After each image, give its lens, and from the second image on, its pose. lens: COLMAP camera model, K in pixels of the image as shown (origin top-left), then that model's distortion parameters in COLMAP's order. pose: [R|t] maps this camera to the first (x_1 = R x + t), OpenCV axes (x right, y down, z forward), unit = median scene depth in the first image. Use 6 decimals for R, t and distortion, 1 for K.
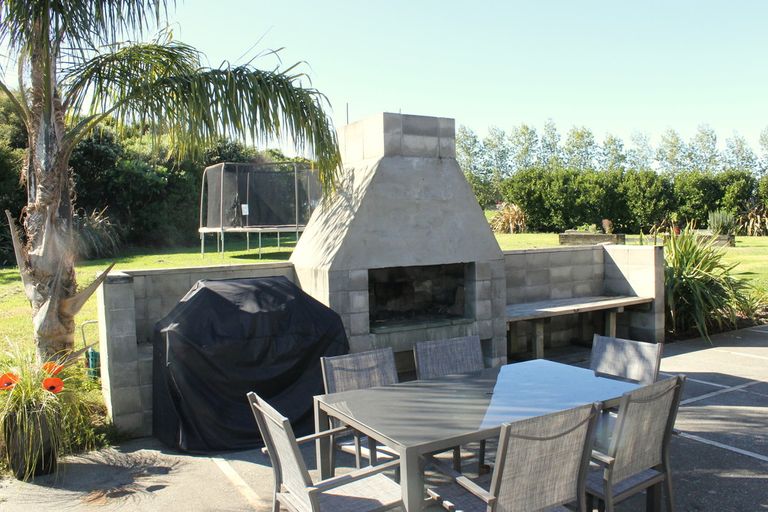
lens RADIAL K [[635.7, 0, 384.0], [0, 635.7, 256.0], [0, 0, 1]] dist [-0.160168, 0.180973]
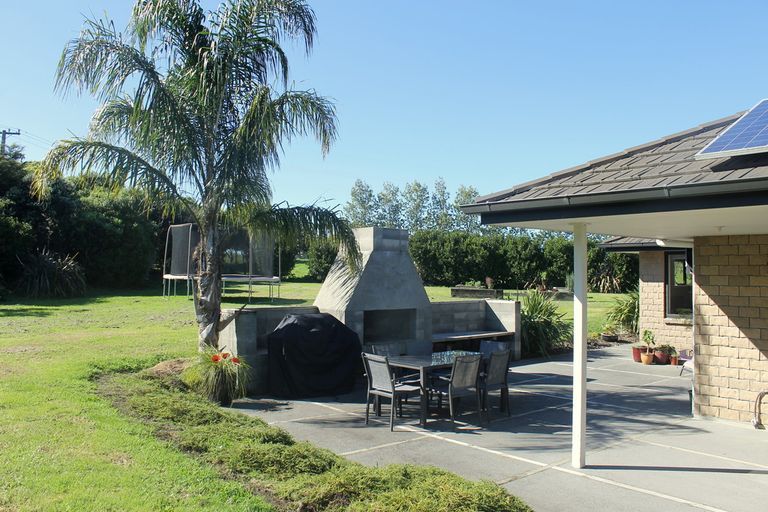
lens RADIAL K [[656.4, 0, 384.0], [0, 656.4, 256.0], [0, 0, 1]] dist [-0.120591, 0.002739]
pose [[0.983112, 0.037340, 0.179154, -0.085292], [-0.024388, 0.996963, -0.073964, 0.000448], [-0.181371, 0.068346, 0.981037, -0.246295]]
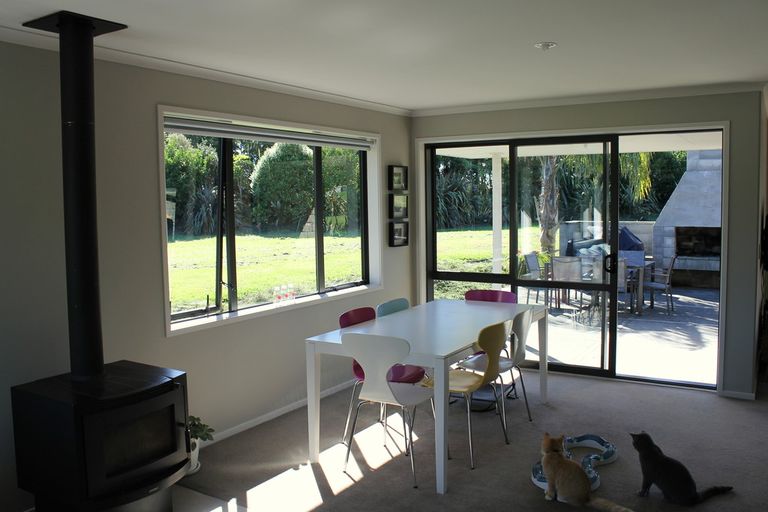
lens RADIAL K [[656.4, 0, 384.0], [0, 656.4, 256.0], [0, 0, 1]] dist [-0.120591, 0.002739]
pose [[0.482100, 0.092946, -0.871172, 0.356519], [-0.040450, 0.995658, 0.083843, -0.005538], [0.875182, -0.005182, 0.483766, -0.220785]]
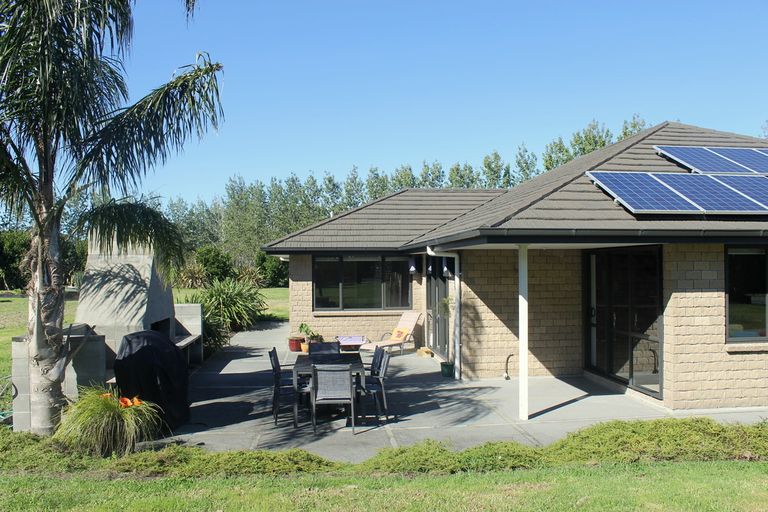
lens RADIAL K [[656.4, 0, 384.0], [0, 656.4, 256.0], [0, 0, 1]] dist [-0.120591, 0.002739]
pose [[0.402917, 0.034102, 0.914601, -0.353465], [0.037481, 0.997852, -0.053718, -0.011947], [-0.914469, 0.055924, 0.400774, -0.064246]]
